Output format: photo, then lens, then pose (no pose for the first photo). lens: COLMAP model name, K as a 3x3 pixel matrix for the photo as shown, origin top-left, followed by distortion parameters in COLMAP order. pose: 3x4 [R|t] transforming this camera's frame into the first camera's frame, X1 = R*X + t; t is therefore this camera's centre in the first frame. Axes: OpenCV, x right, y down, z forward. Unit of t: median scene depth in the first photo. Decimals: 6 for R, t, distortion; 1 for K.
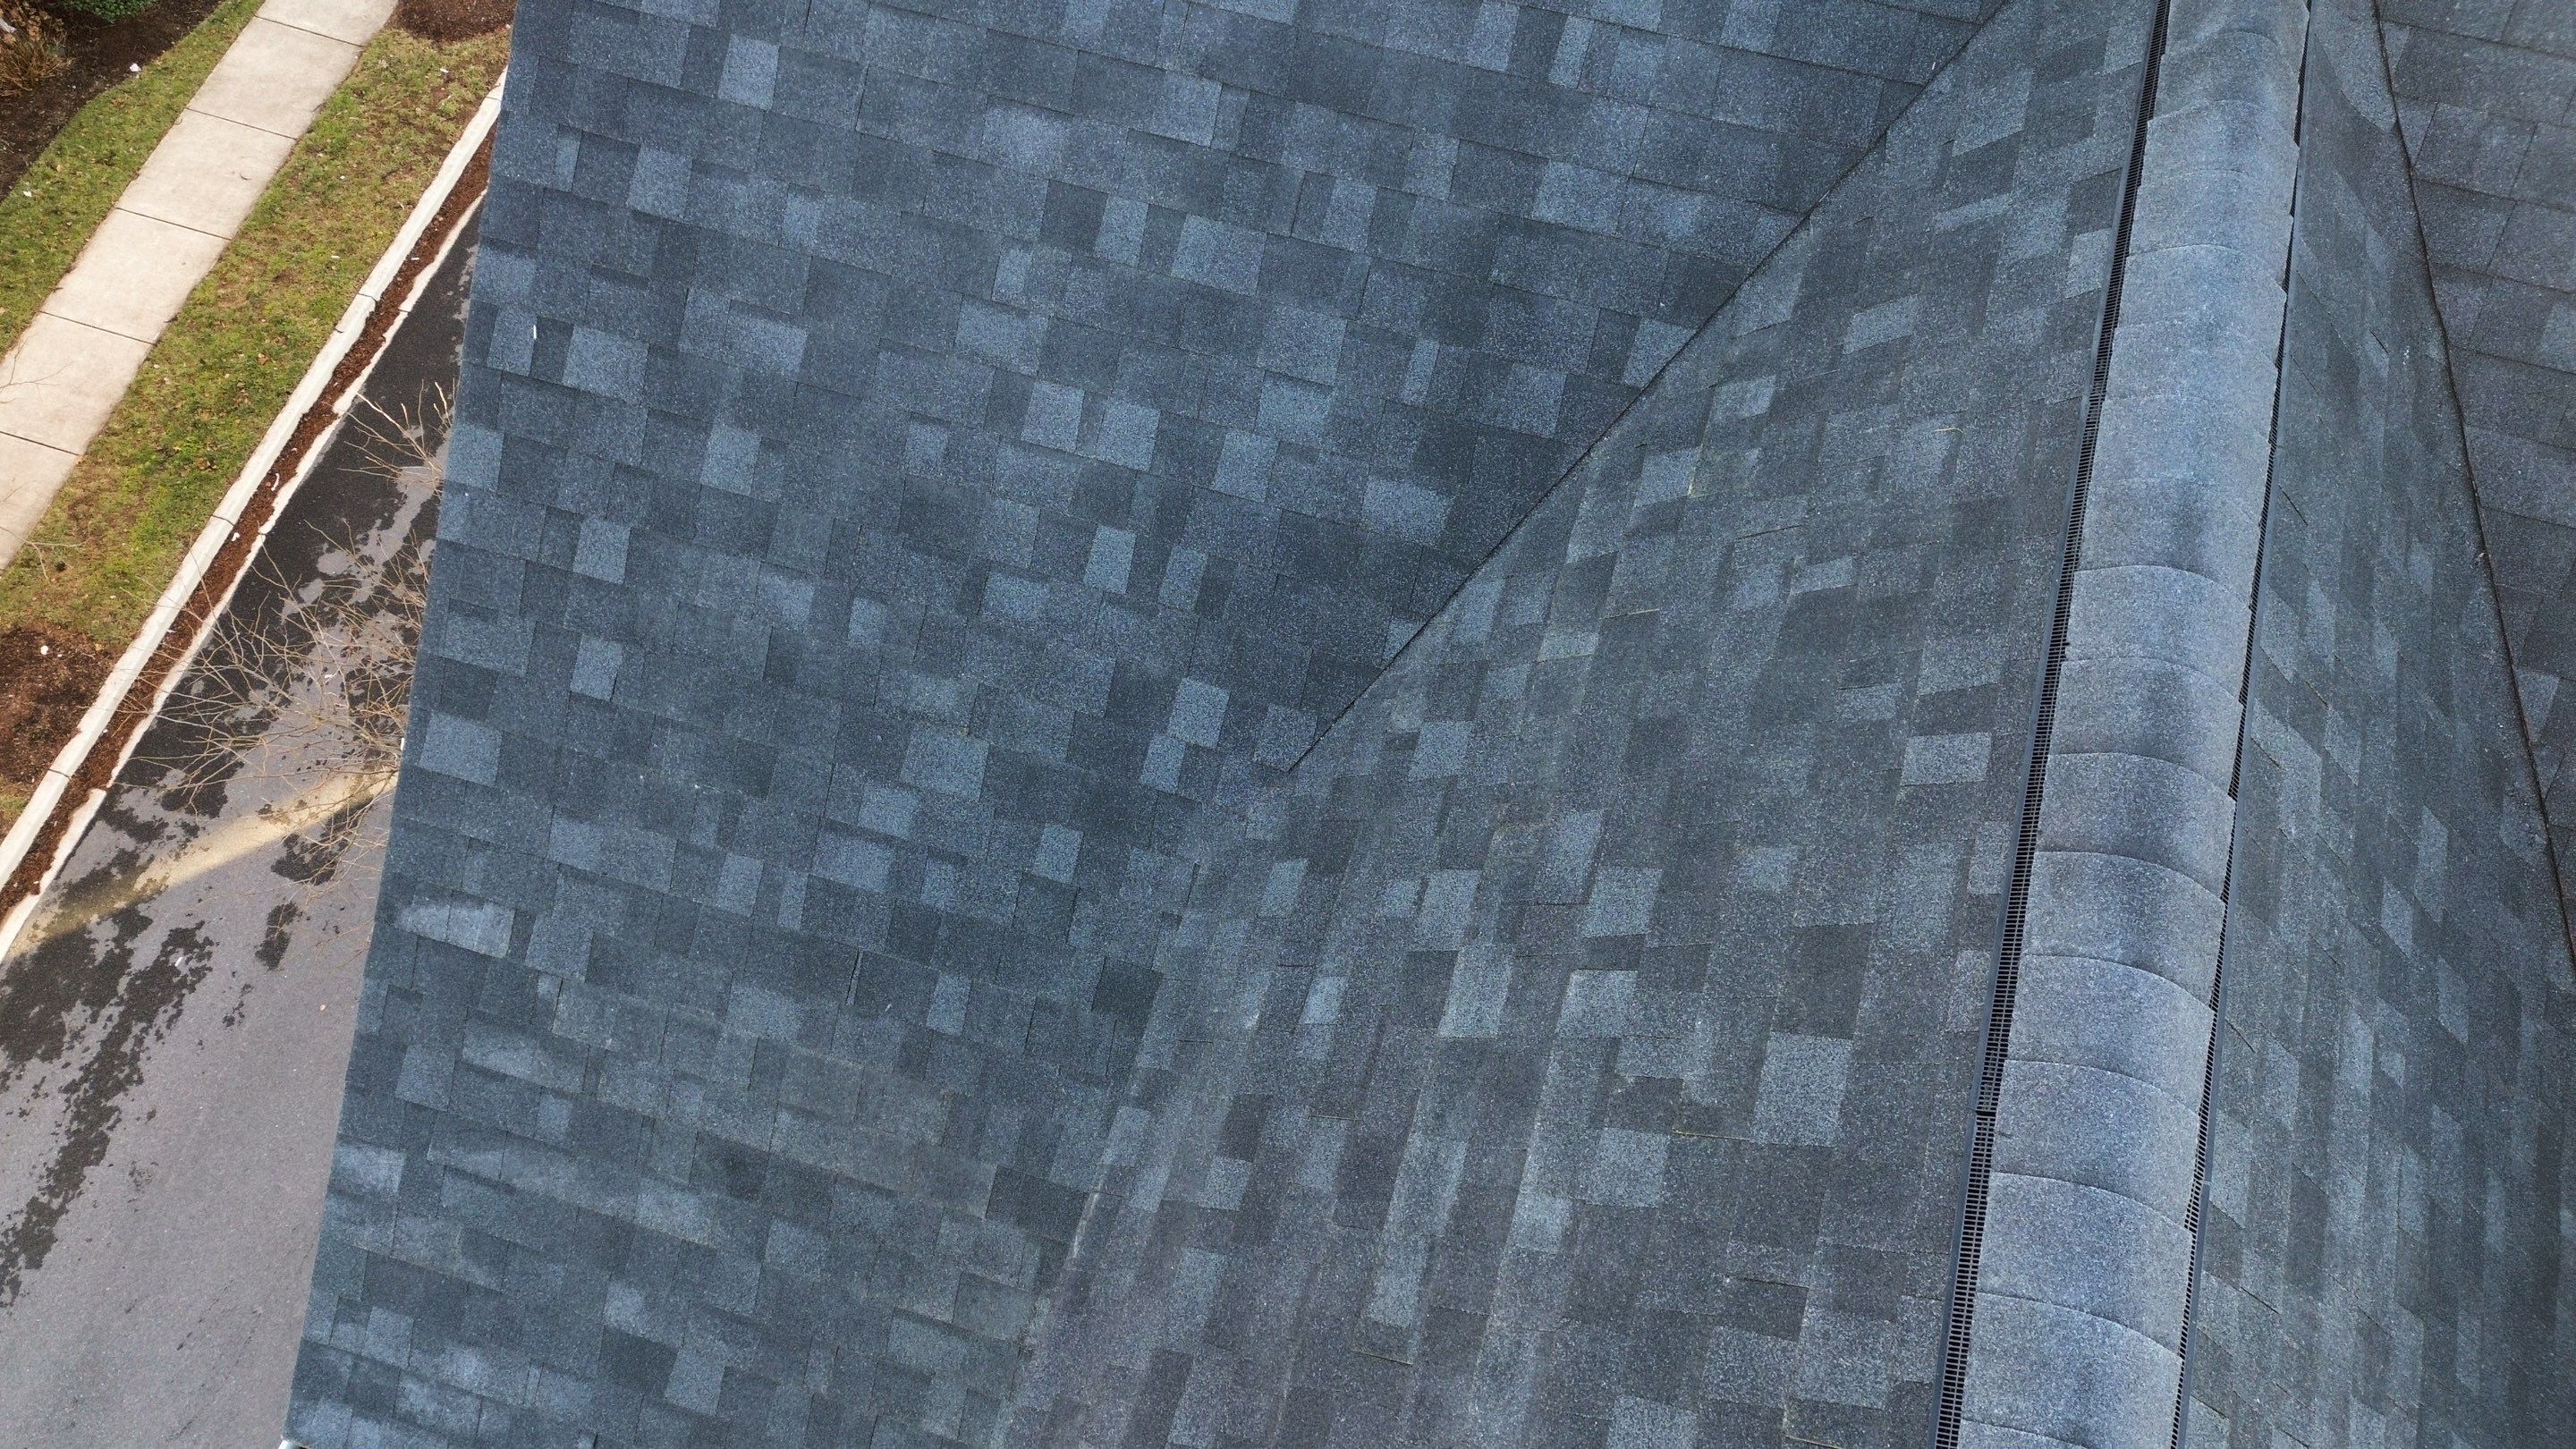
lens RADIAL K [[1802.7, 0, 1288.0], [0, 1802.7, 724.5], [0, 0, 1]] dist [0.087624, -0.096806]
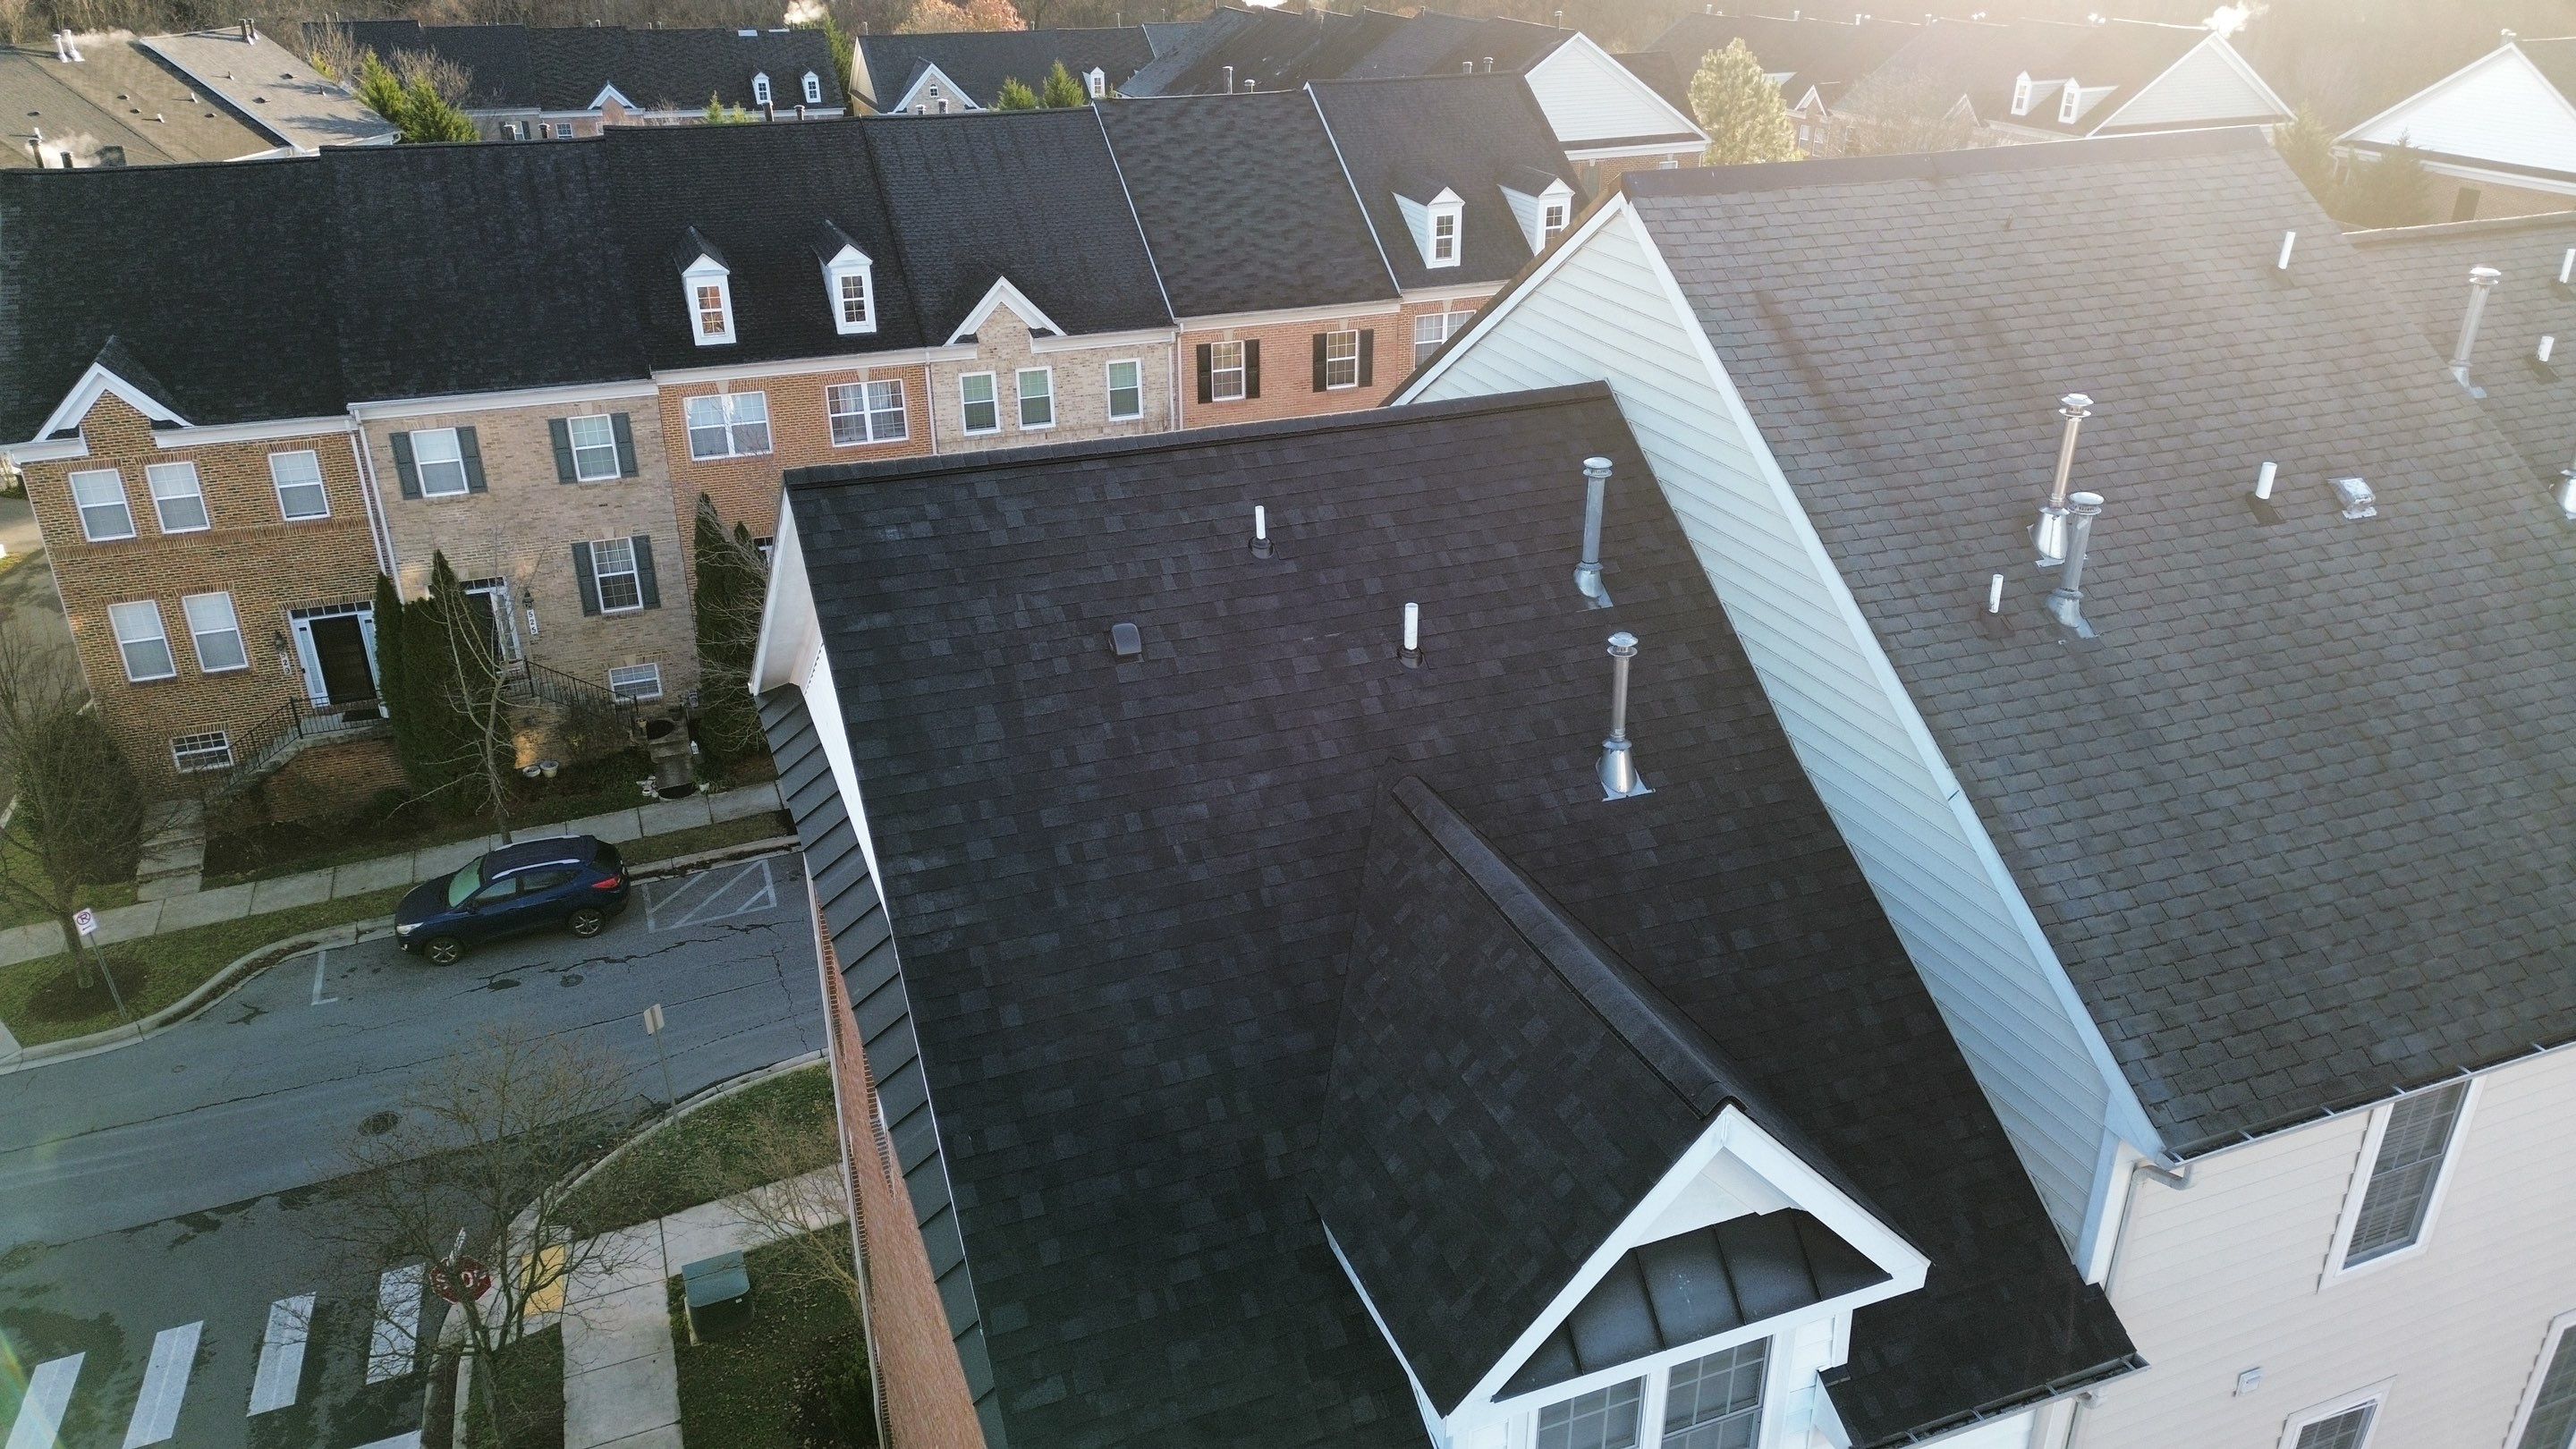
lens RADIAL K [[1741.0, 0, 1288.0], [0, 1741.0, 724.5], [0, 0, 1]] dist [0.135571, -0.208547]
pose [[0.784899, -0.260155, 0.562364, -1.623302], [0.560261, 0.685625, -0.464787, 0.955089], [-0.264654, 0.679881, 0.683901, -1.425393]]
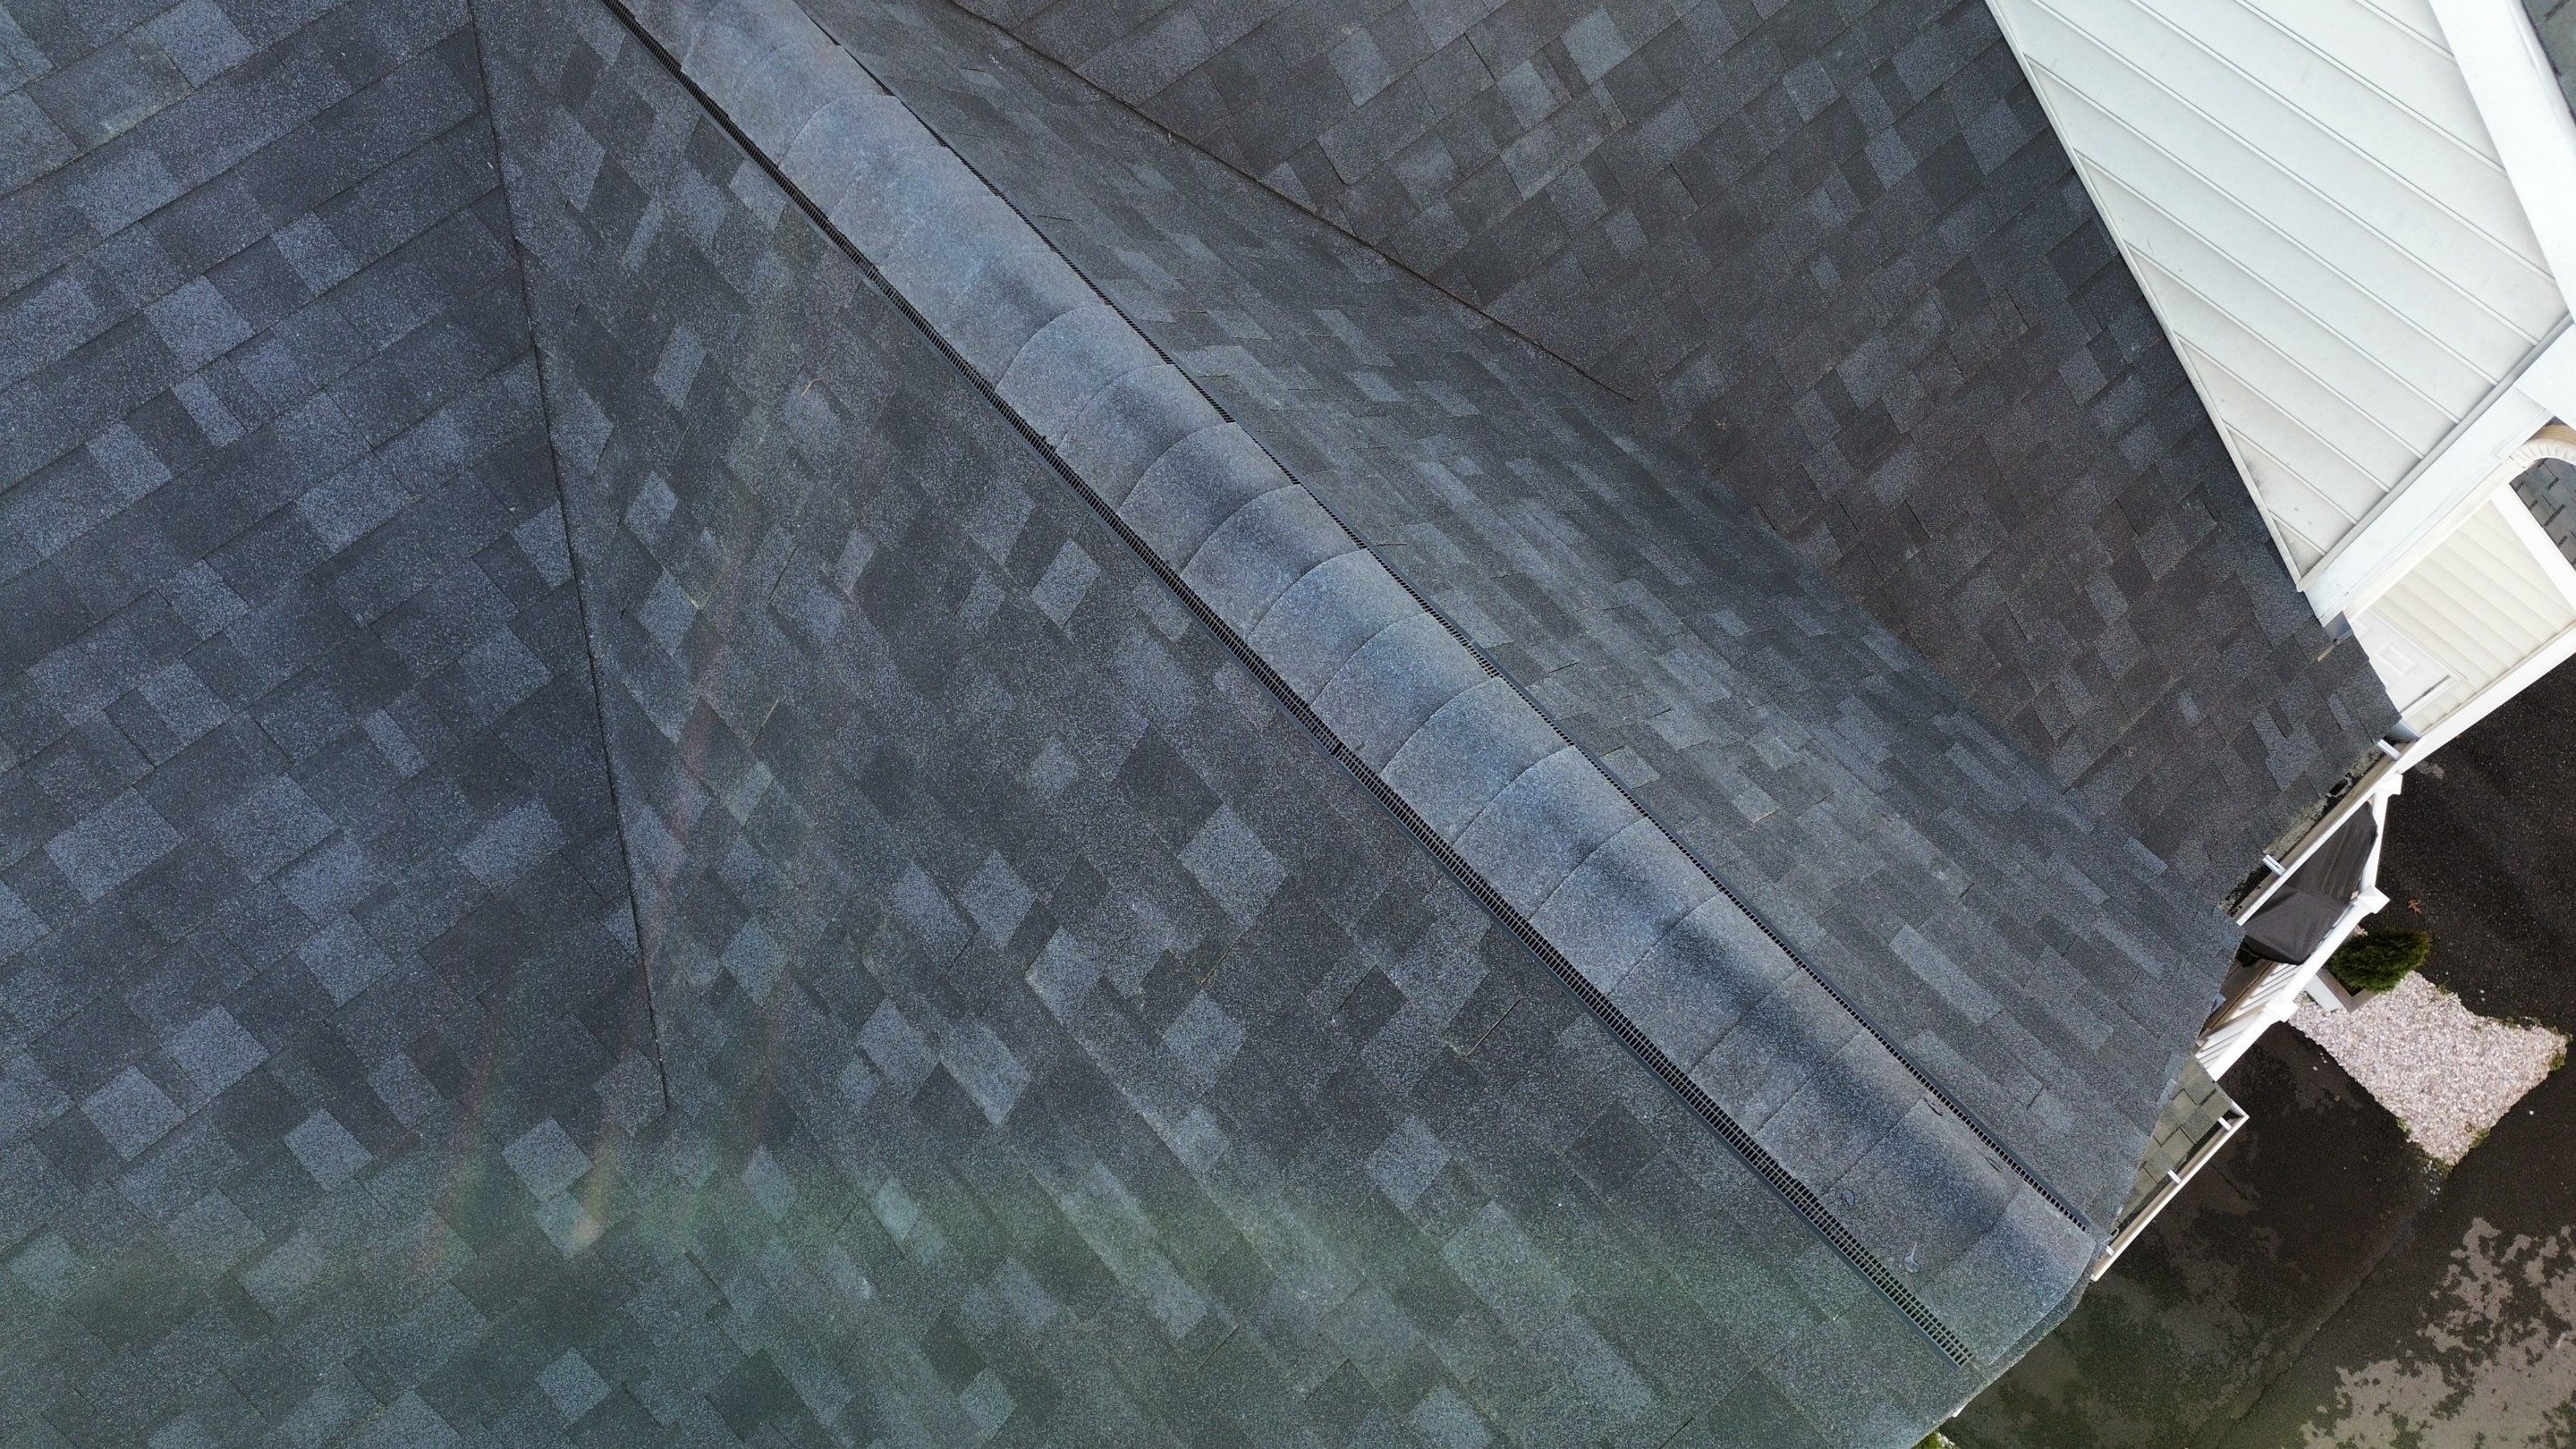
lens RADIAL K [[1817.6, 0, 1288.0], [0, 1817.6, 724.5], [0, 0, 1]] dist [0.090685, -0.094747]
pose [[0.518255, -0.775810, 0.359903, -0.025901], [0.776845, 0.603037, 0.181267, -0.021203], [-0.357664, 0.185647, 0.915211, -0.029896]]
